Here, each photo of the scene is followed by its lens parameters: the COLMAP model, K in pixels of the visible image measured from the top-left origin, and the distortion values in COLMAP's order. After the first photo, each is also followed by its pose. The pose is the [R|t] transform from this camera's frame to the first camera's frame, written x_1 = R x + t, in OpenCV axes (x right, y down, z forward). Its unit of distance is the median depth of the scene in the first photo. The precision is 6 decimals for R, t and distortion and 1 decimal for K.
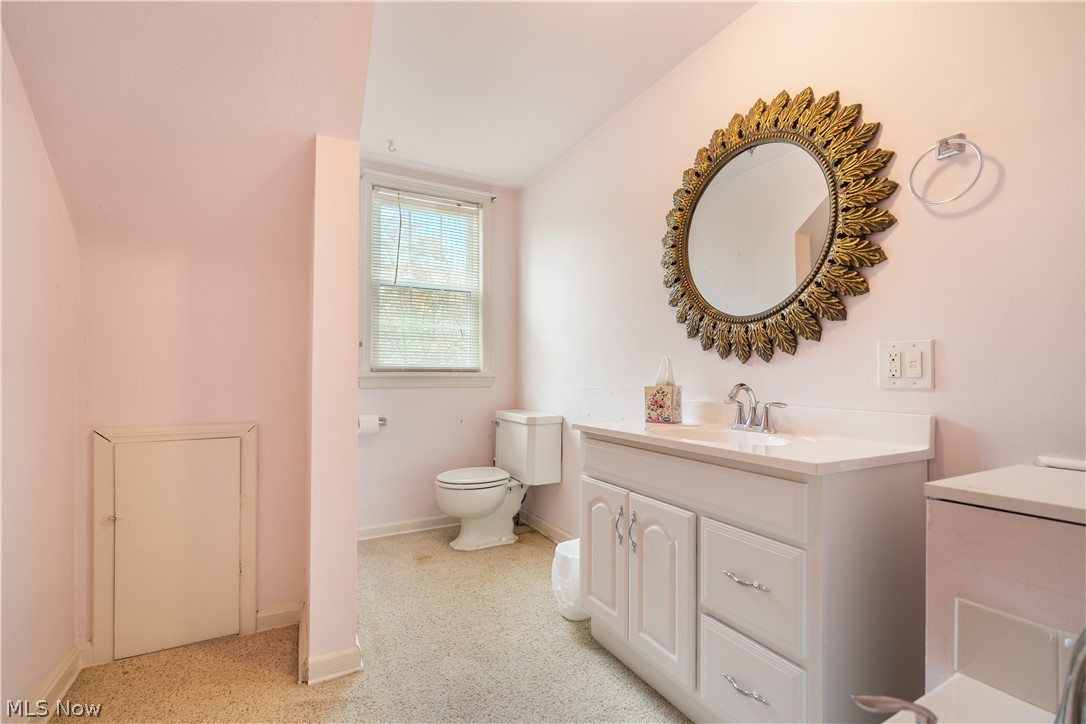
lens RADIAL K [[481.7, 0, 543.4], [0, 481.7, 365.2], [0, 0, 1]] dist [-0.002626, 0.000512]
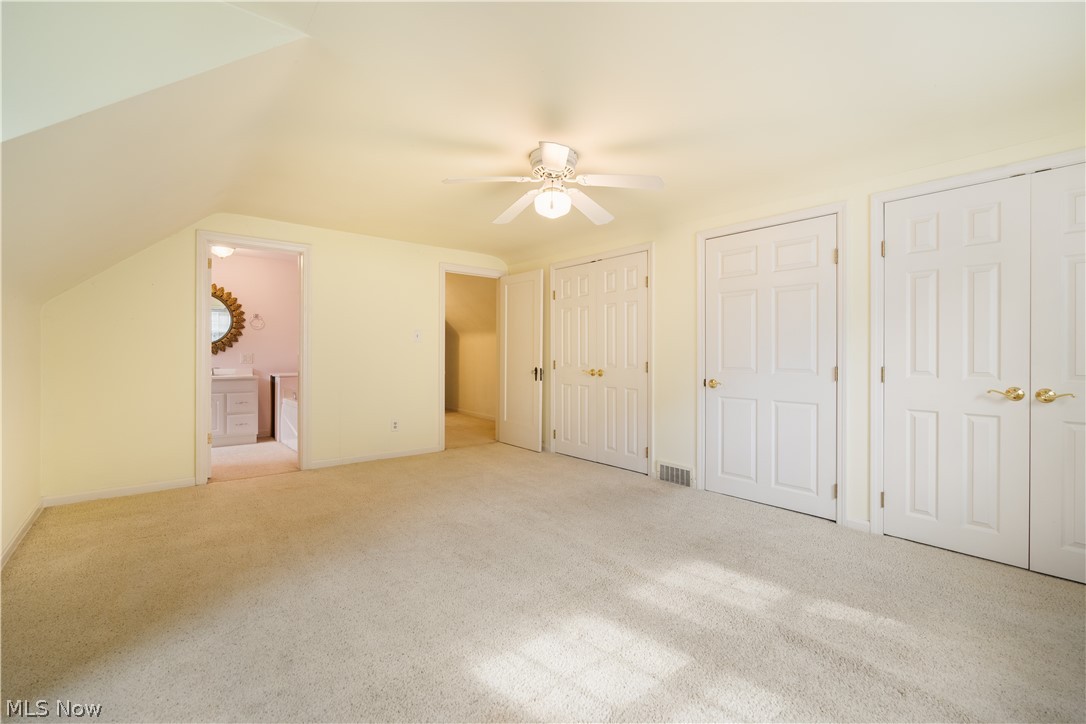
lens RADIAL K [[481.7, 0, 543.7], [0, 481.7, 359.8], [0, 0, 1]] dist [-0.002626, 0.000512]
pose [[-0.176037, -0.004824, 0.984372, -4.287248], [-0.004668, 0.999981, 0.004065, -0.016959], [-0.984373, -0.003879, -0.176056, -1.009456]]
